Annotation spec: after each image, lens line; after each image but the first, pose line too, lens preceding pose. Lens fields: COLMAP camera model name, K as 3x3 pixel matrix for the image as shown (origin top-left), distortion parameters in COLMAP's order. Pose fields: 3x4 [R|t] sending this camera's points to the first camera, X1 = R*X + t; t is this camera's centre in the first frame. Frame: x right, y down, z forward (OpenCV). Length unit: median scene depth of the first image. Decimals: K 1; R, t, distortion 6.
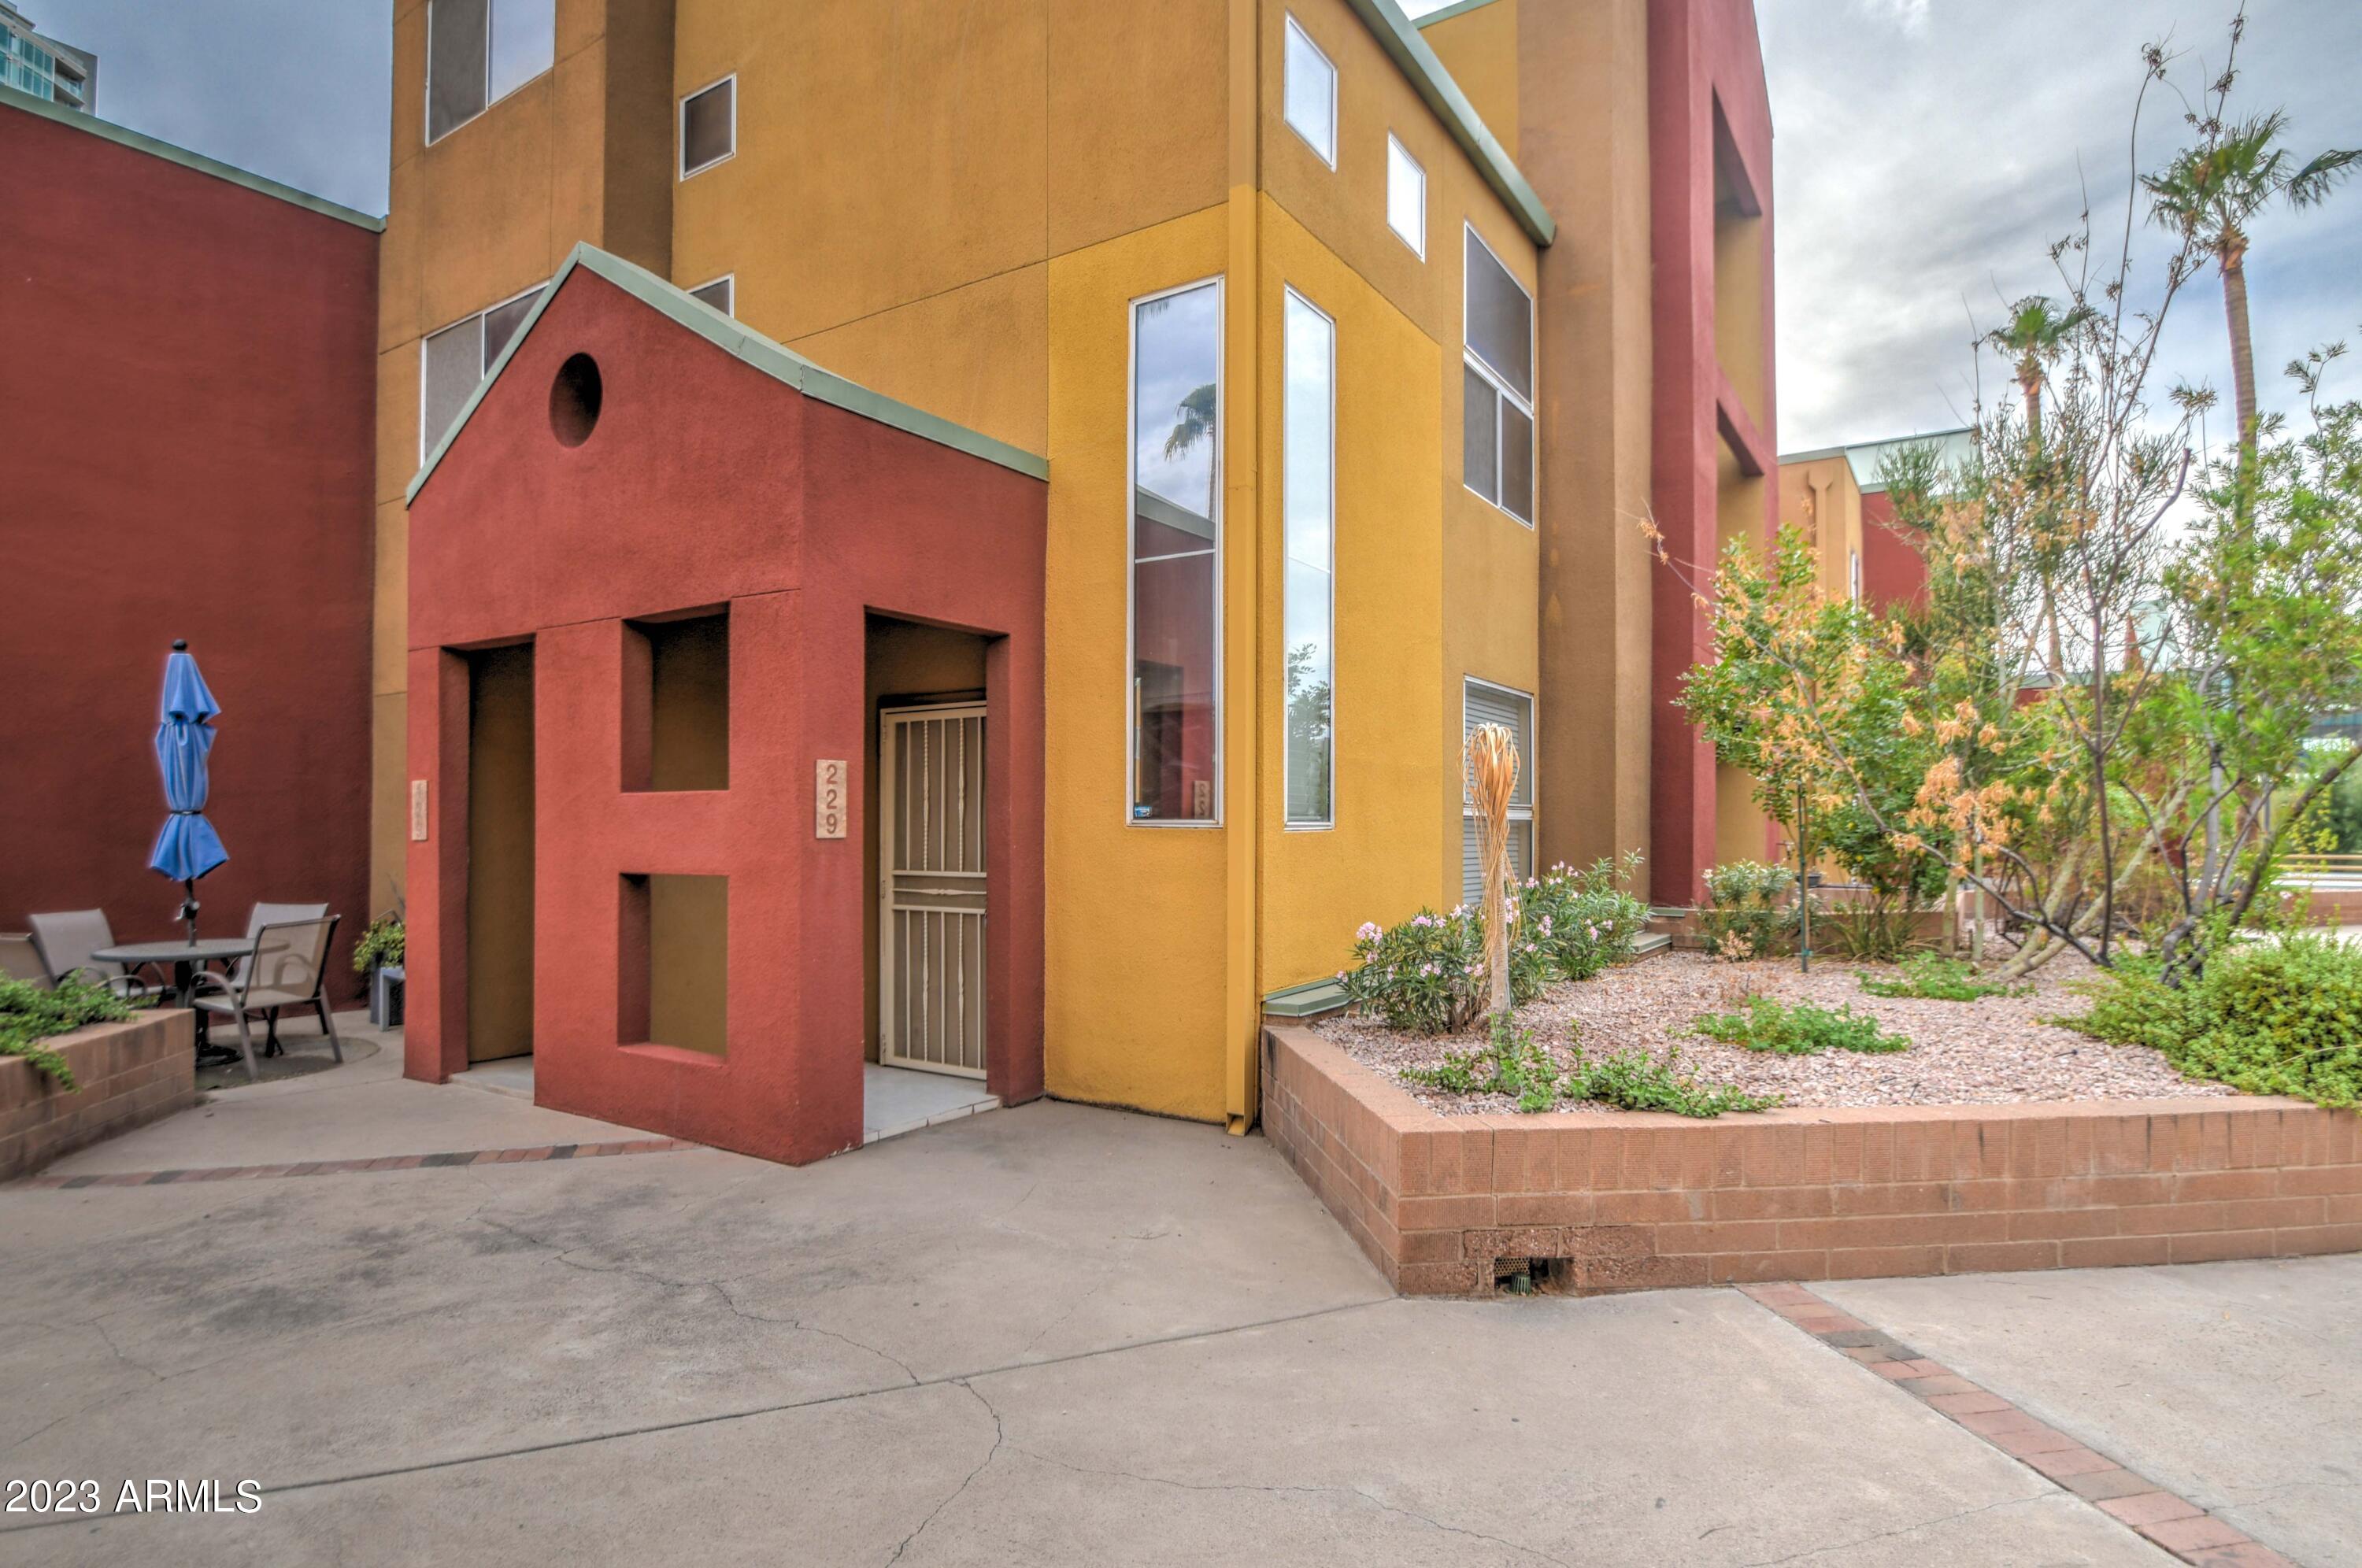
lens RADIAL K [[1288.6, 0, 1167.0], [0, 1288.6, 822.6], [0, 0, 1]] dist [-0.003721, -0.013240]
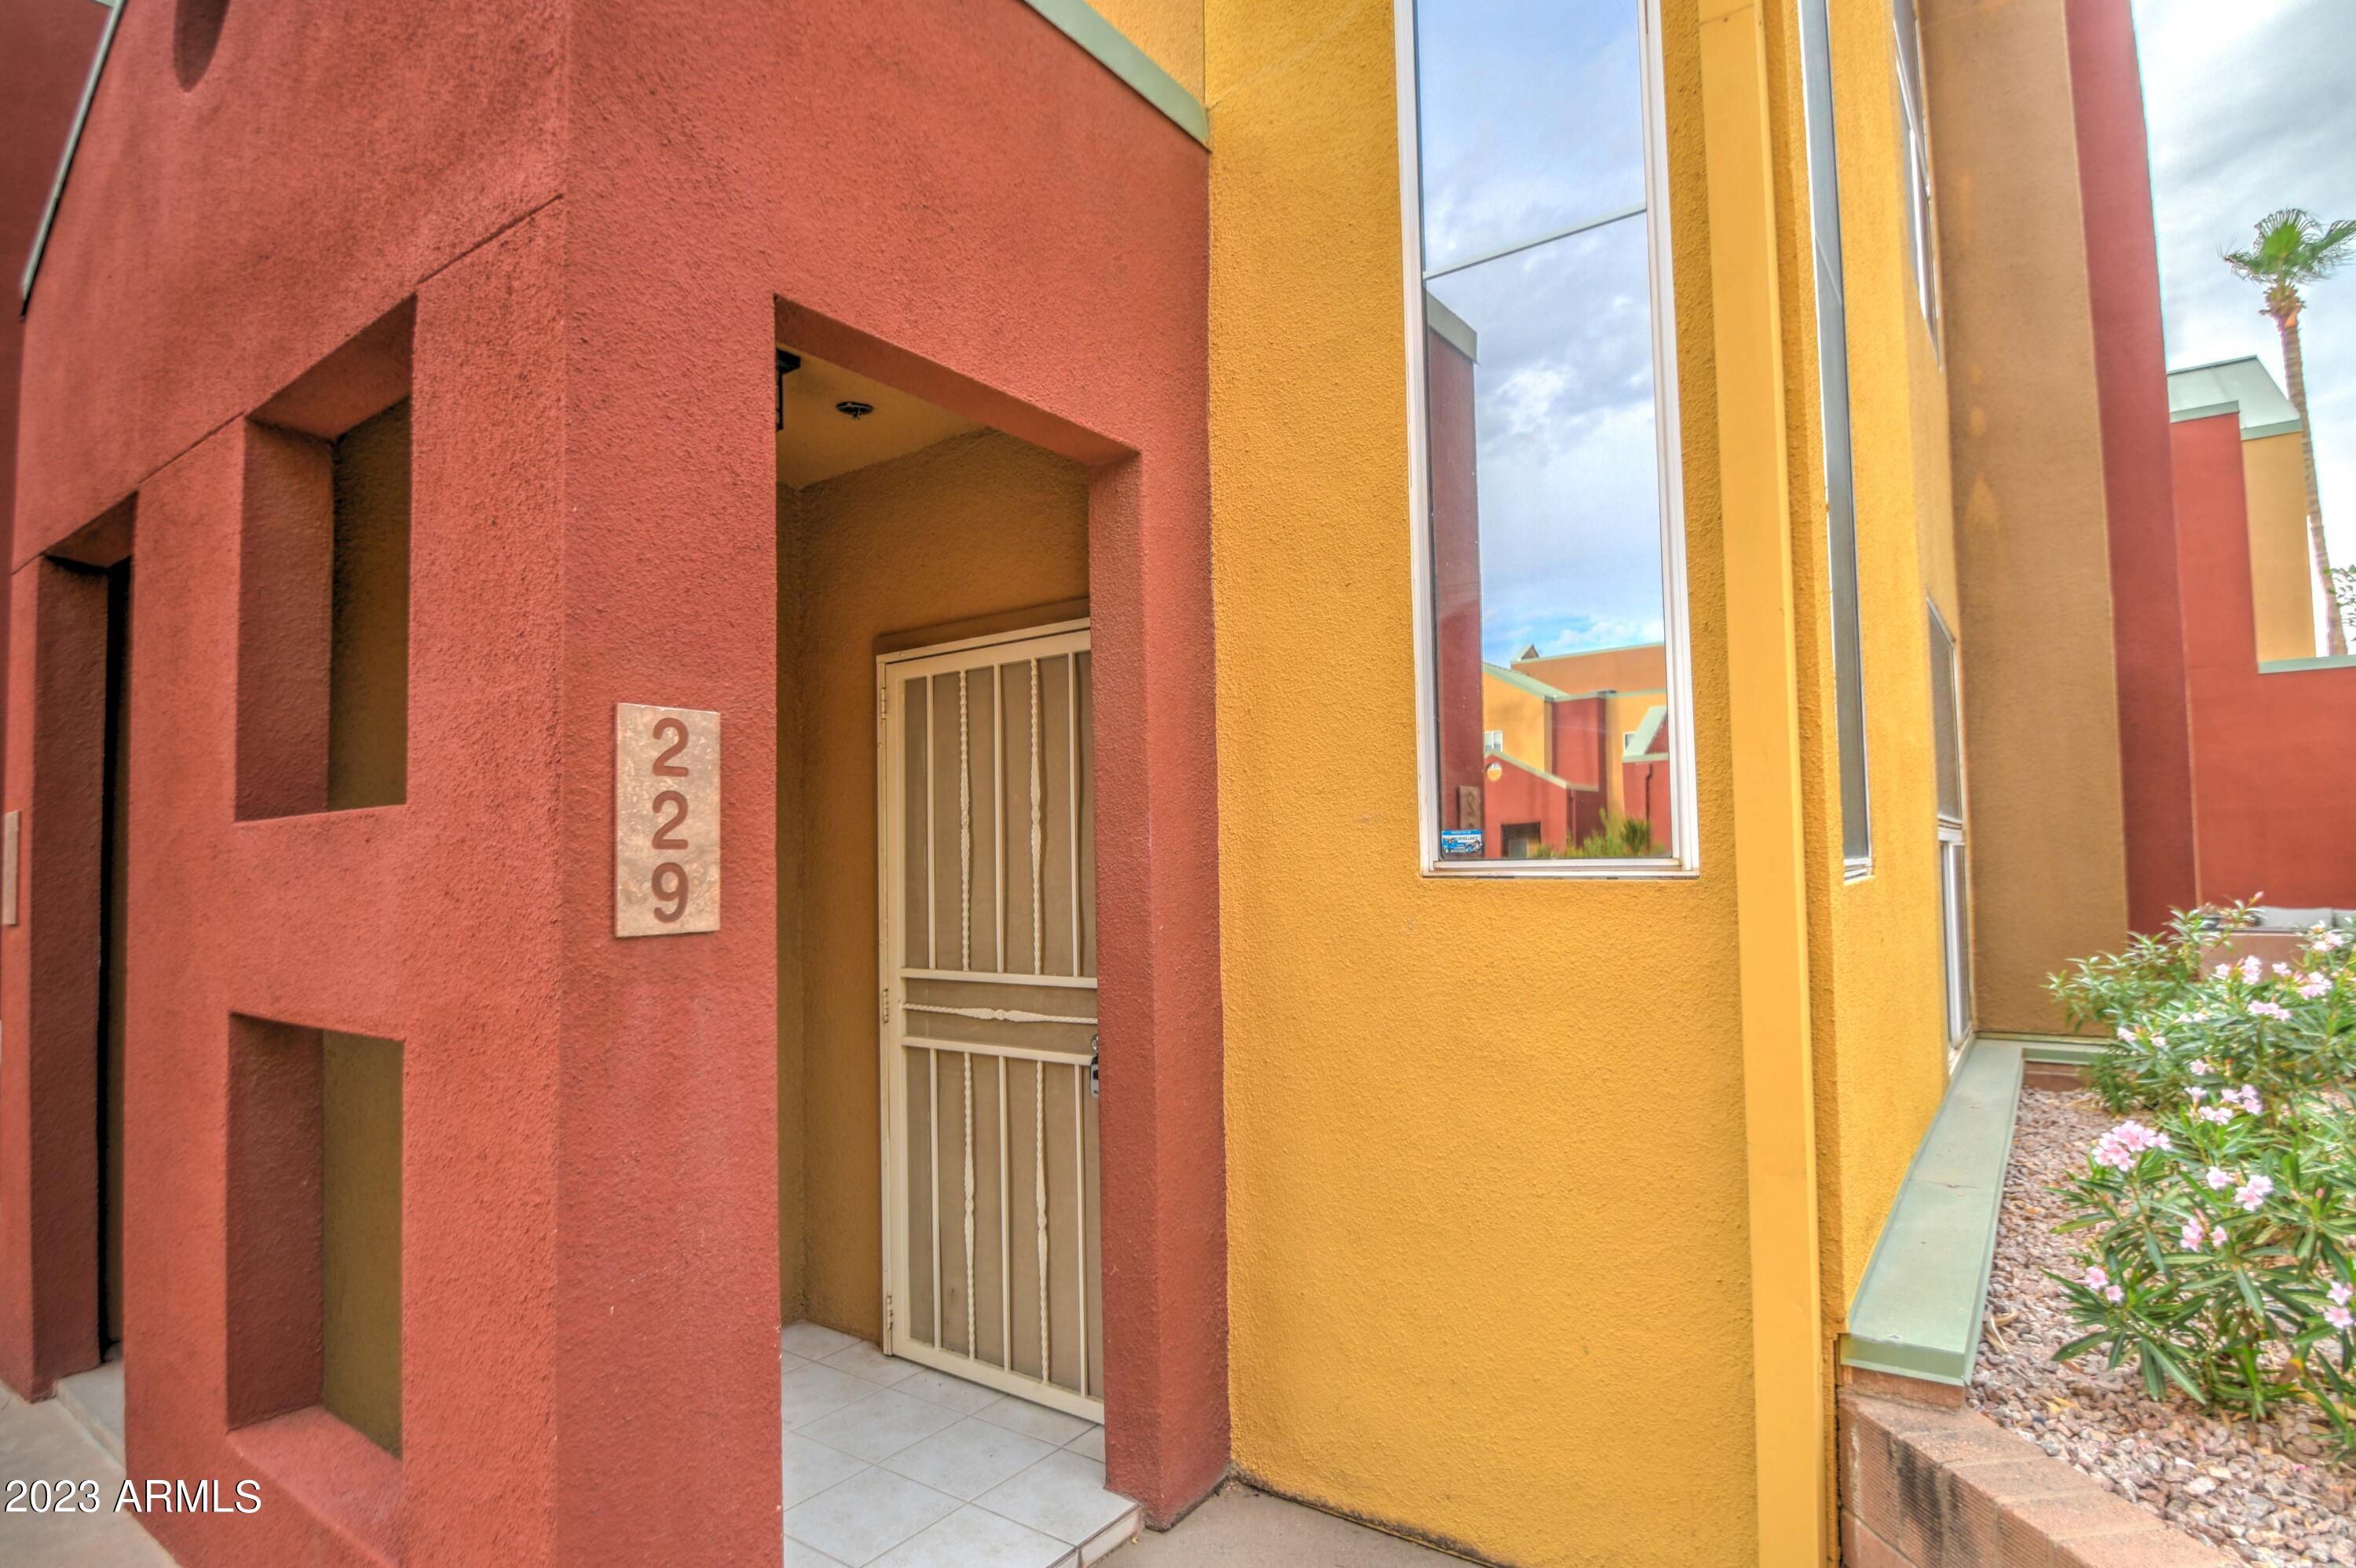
lens RADIAL K [[1292.4, 0, 1186.5], [0, 1292.4, 814.5], [0, 0, 1]] dist [-0.001262, -0.014677]
pose [[0.999307, -0.021095, -0.030660, -0.093909], [0.020033, 0.999203, -0.034529, -0.004363], [0.031364, 0.033890, 0.998933, 0.550043]]
